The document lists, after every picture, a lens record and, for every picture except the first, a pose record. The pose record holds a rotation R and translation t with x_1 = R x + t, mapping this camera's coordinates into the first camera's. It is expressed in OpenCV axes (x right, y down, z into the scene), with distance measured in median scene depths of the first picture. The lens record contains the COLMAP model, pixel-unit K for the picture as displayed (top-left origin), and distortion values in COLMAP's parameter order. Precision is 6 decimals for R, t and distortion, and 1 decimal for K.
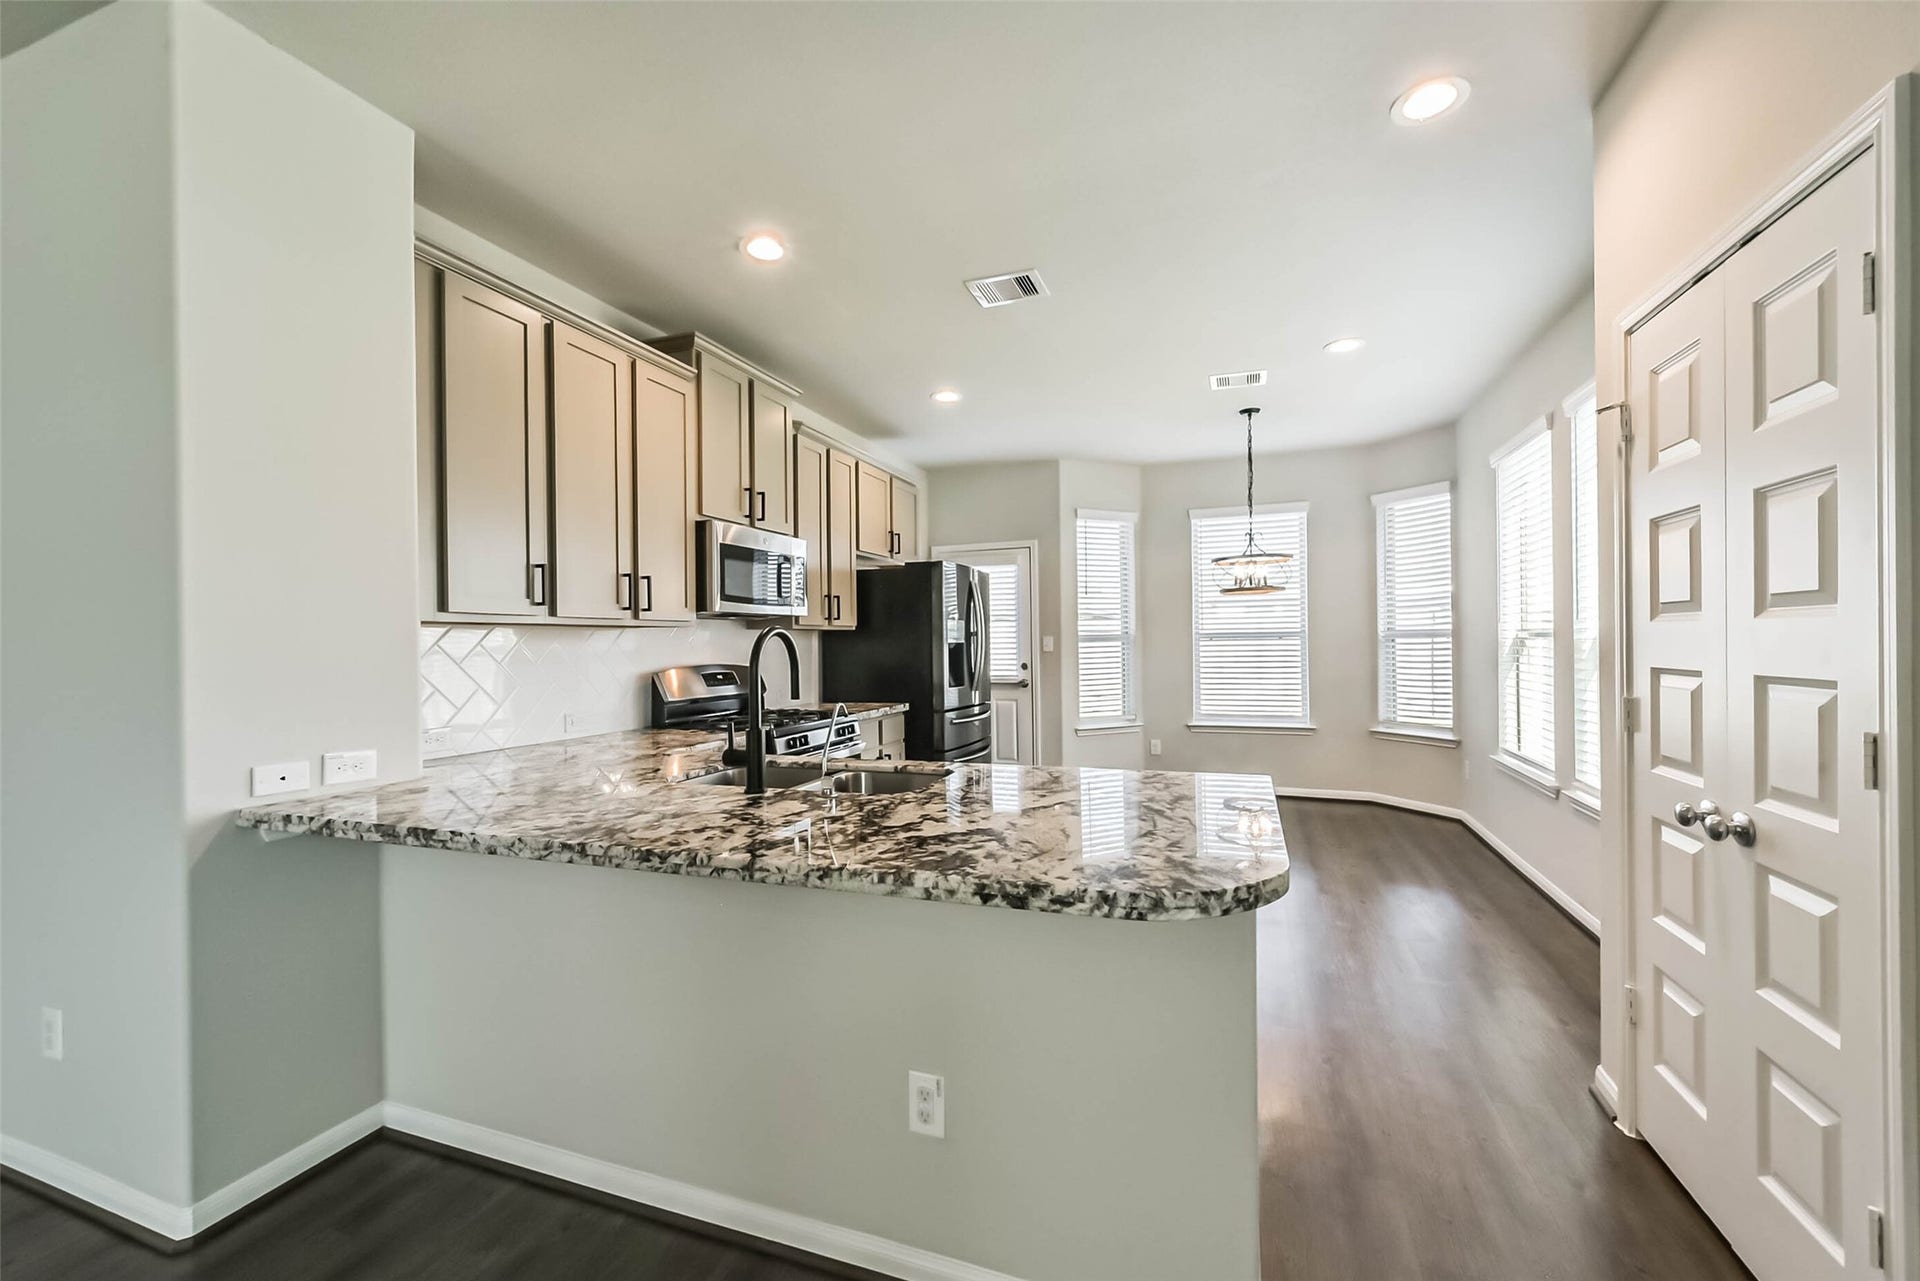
lens RADIAL K [[764.9, 0, 966.1], [0, 764.9, 645.4], [0, 0, 1]] dist [-0.000602, 0.000152]
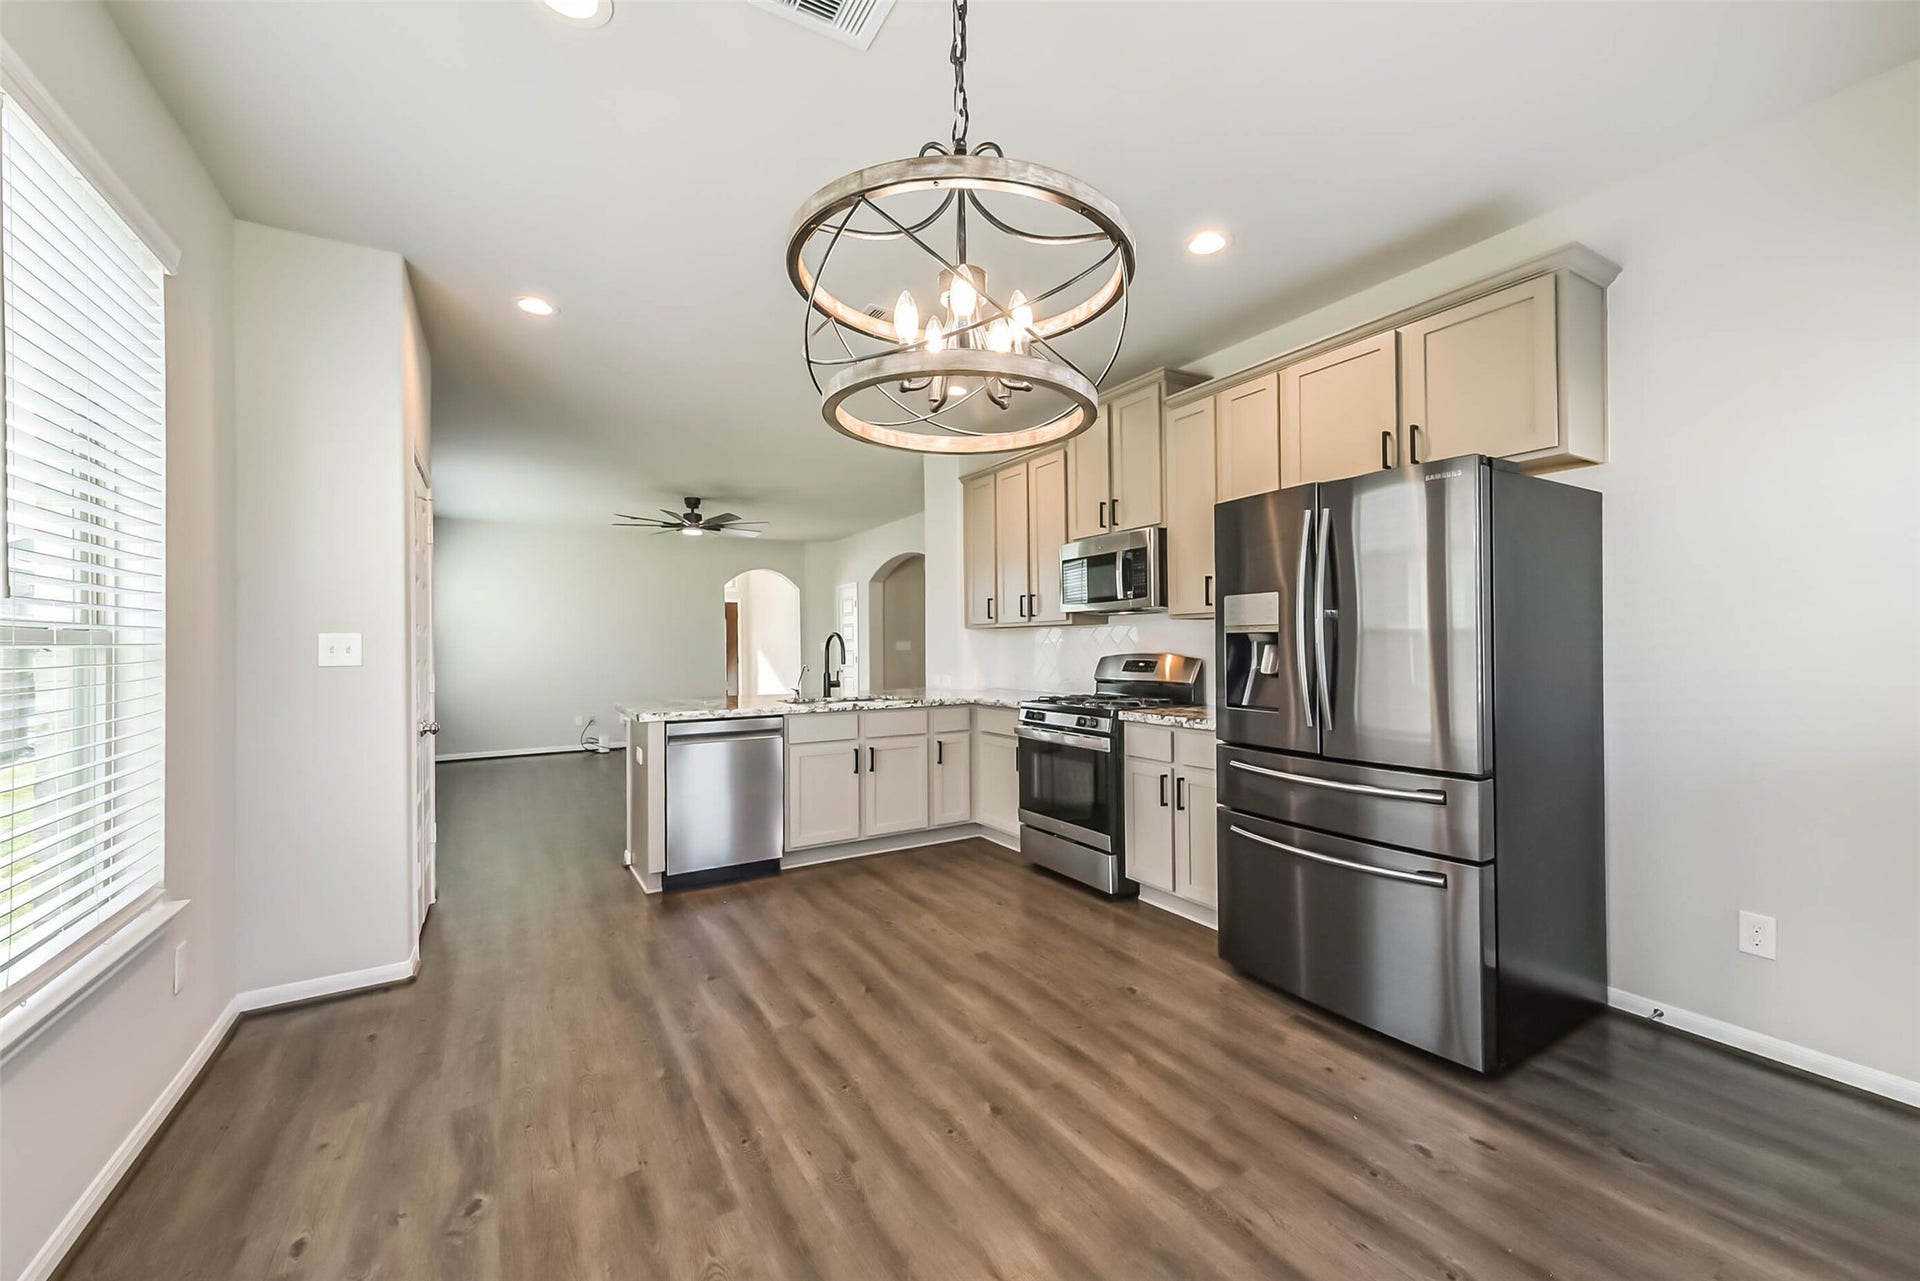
lens RADIAL K [[742.5, 0, 967.9], [0, 742.5, 642.5], [0, 0, 1]] dist [0.001287, -0.000011]
pose [[-0.619914, 0.015423, -0.784518, 0.549510], [0.012916, 0.999872, 0.009450, -0.004070], [0.784563, -0.004275, -0.620034, 1.152395]]
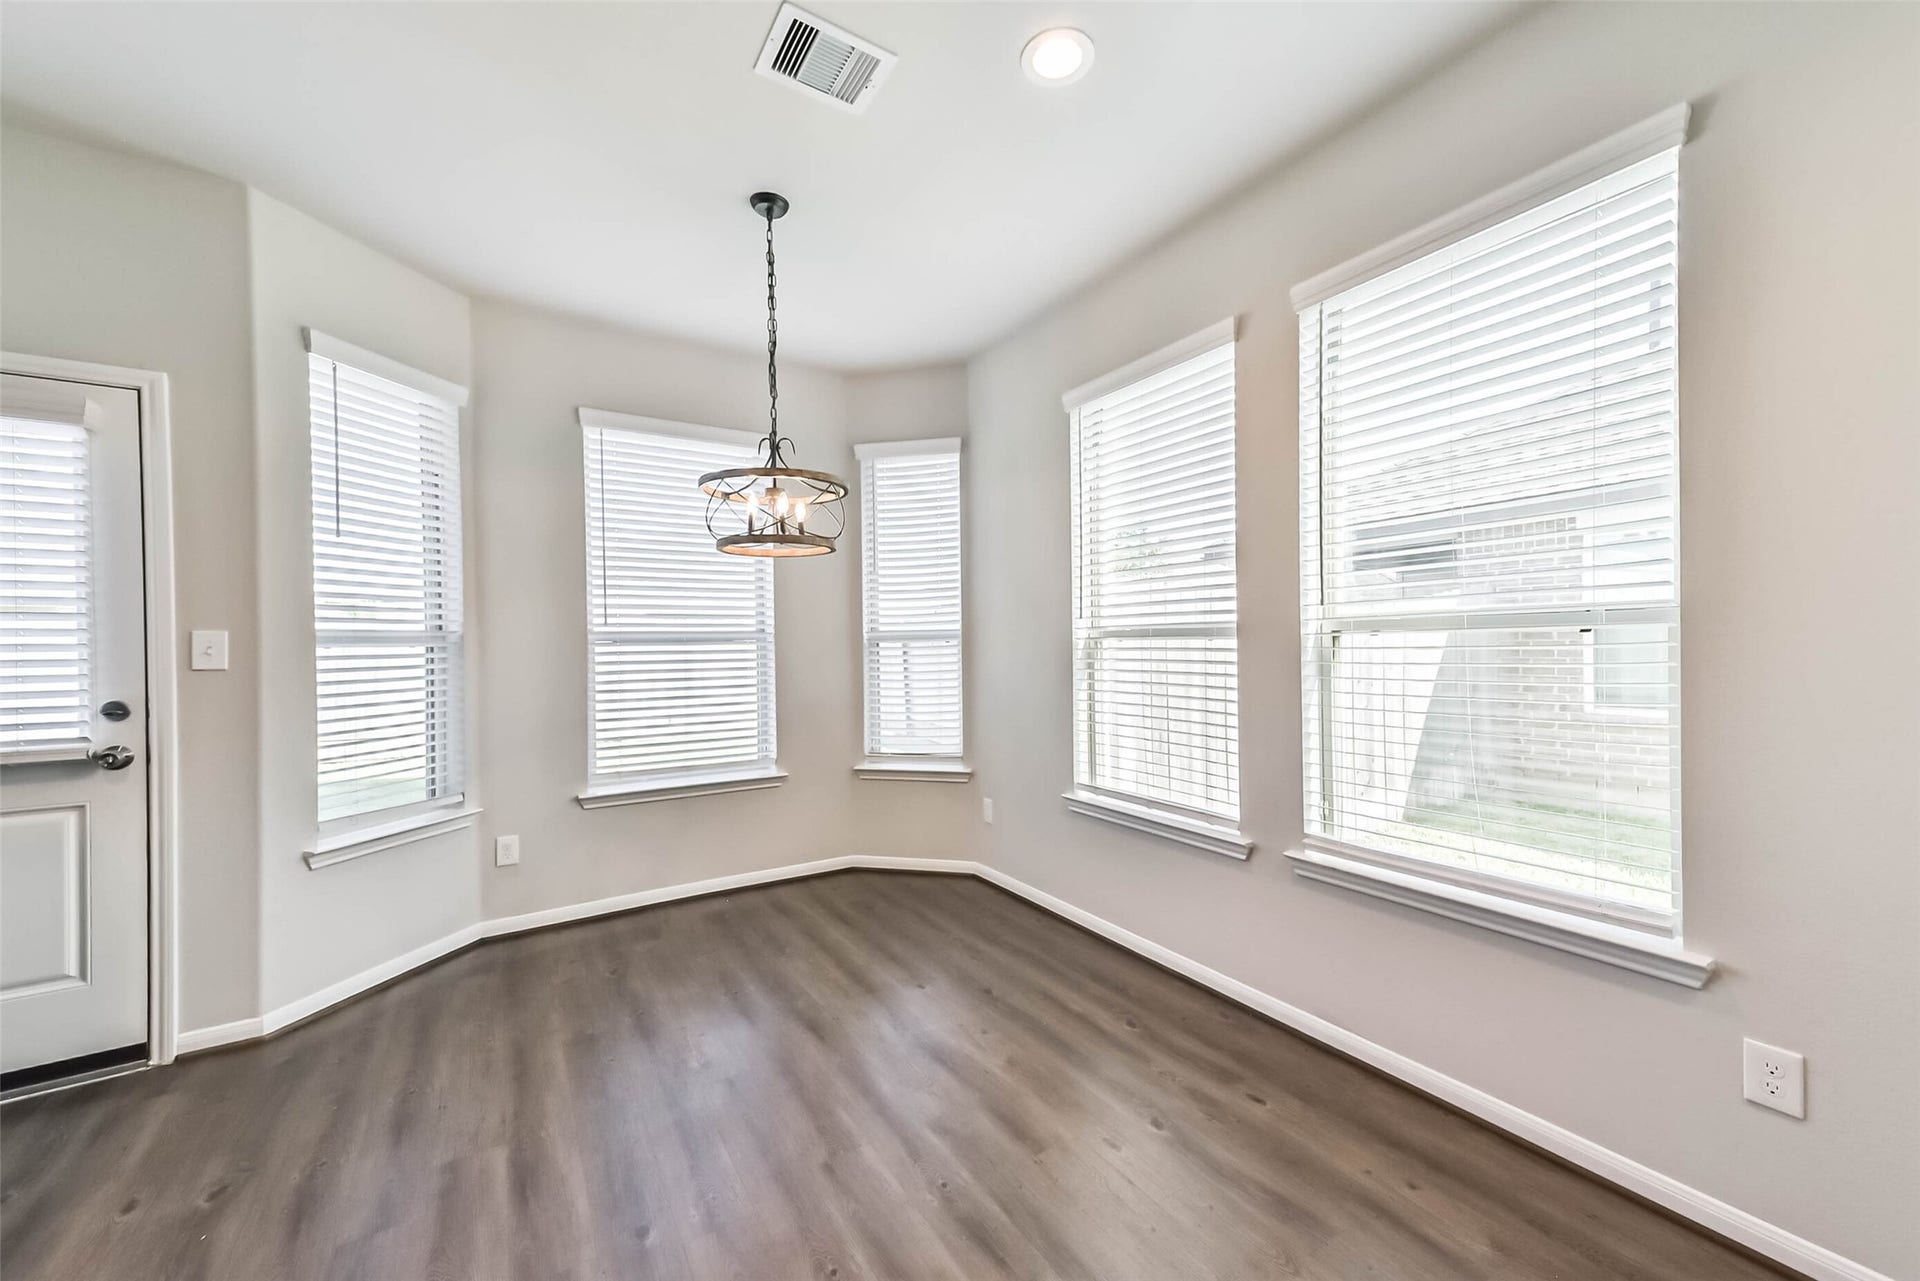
lens RADIAL K [[719.8, 0, 968.7], [0, 719.8, 646.5], [0, 0, 1]] dist [0.000077, -0.000114]
pose [[0.605030, 0.003966, 0.796193, 0.063789], [0.009879, 0.999873, -0.012487, 0.006084], [-0.796141, 0.015420, 0.604914, 0.608930]]
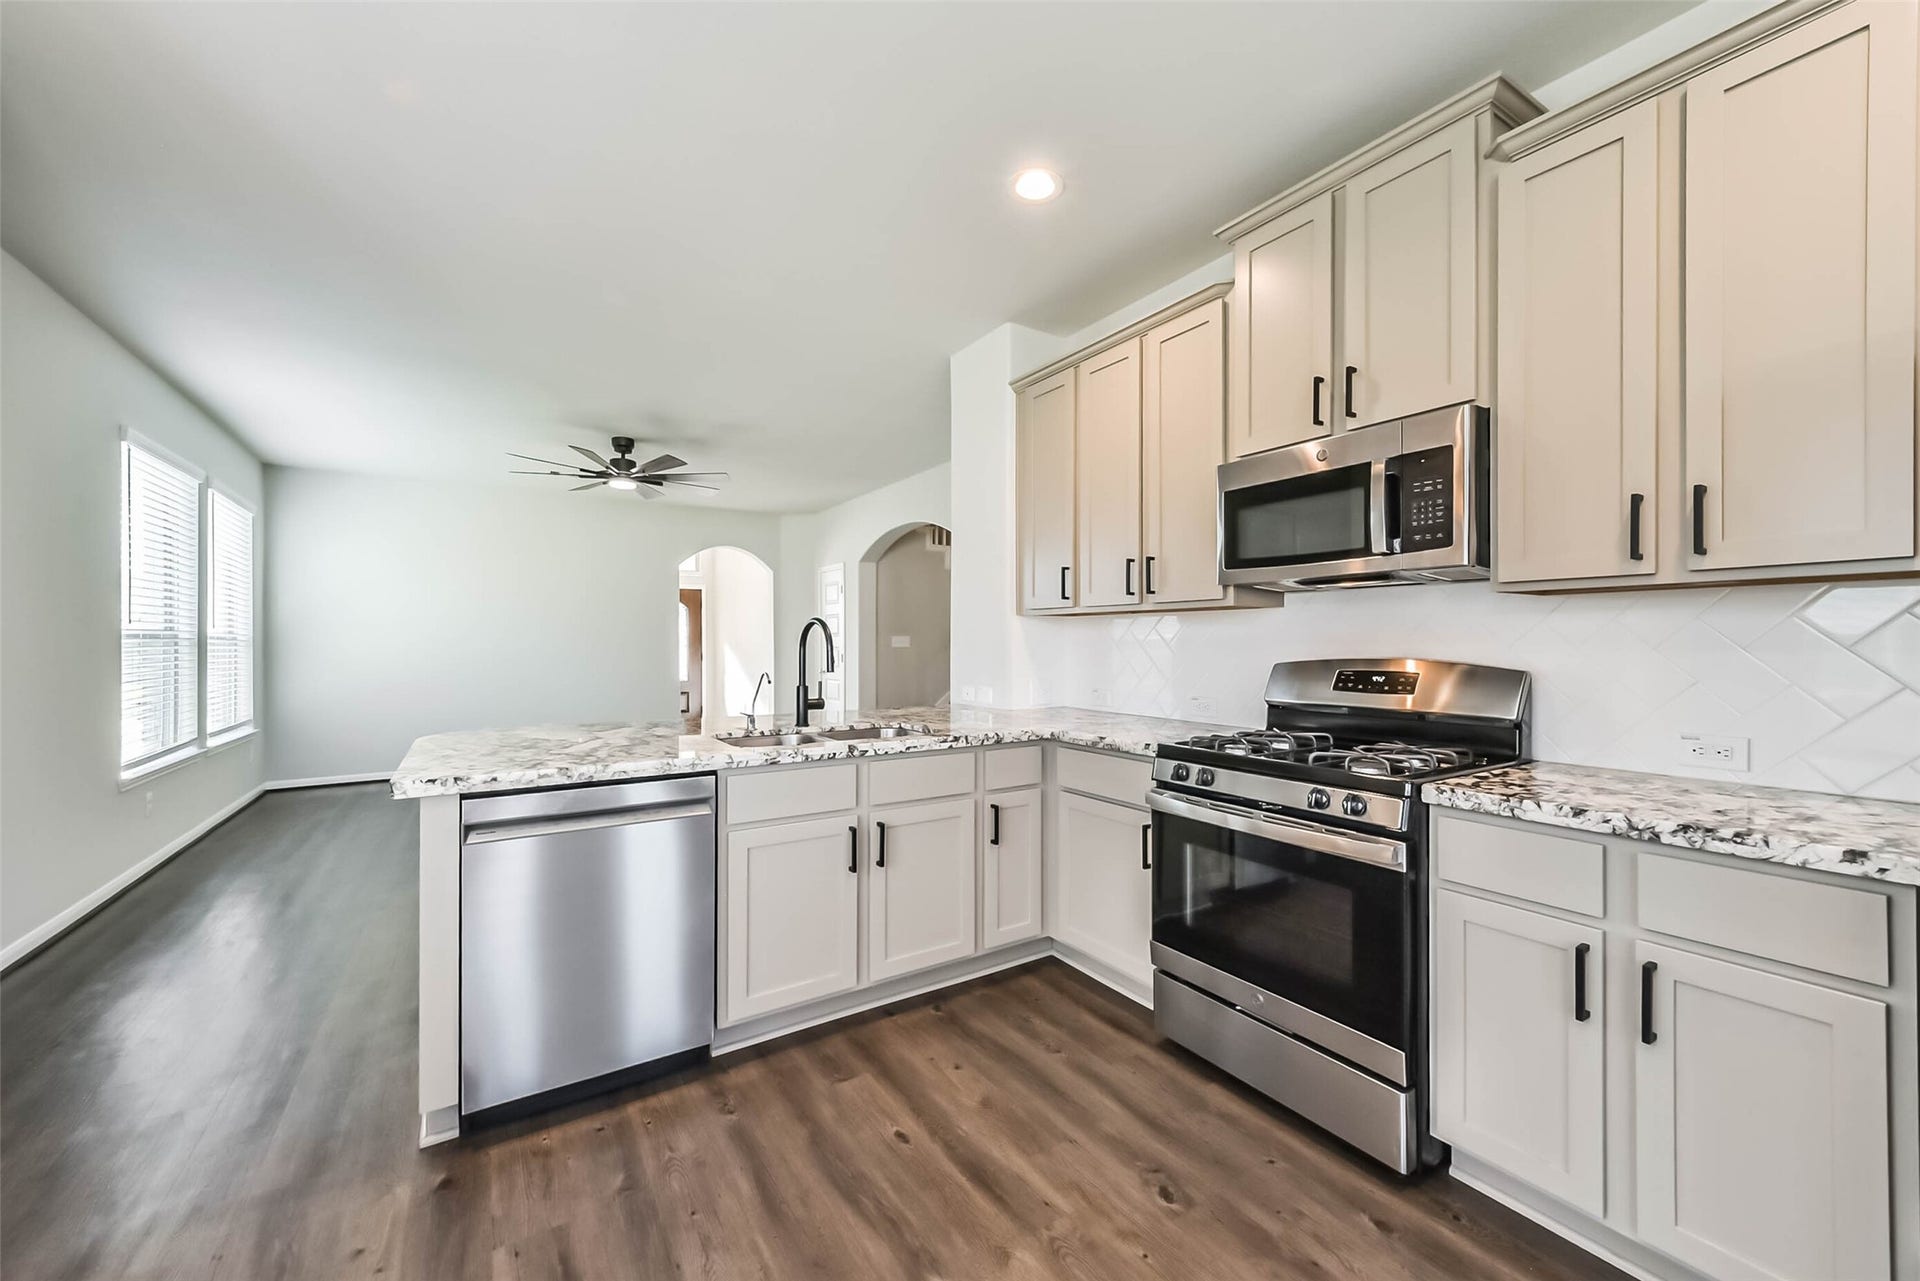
lens RADIAL K [[742.5, 0, 967.9], [0, 742.5, 642.5], [0, 0, 1]] dist [0.001287, -0.000011]
pose [[-0.600762, 0.014242, -0.799301, 0.284776], [0.004475, 0.999886, 0.014453, 0.000936], [0.799416, 0.005106, -0.600757, 0.853744]]
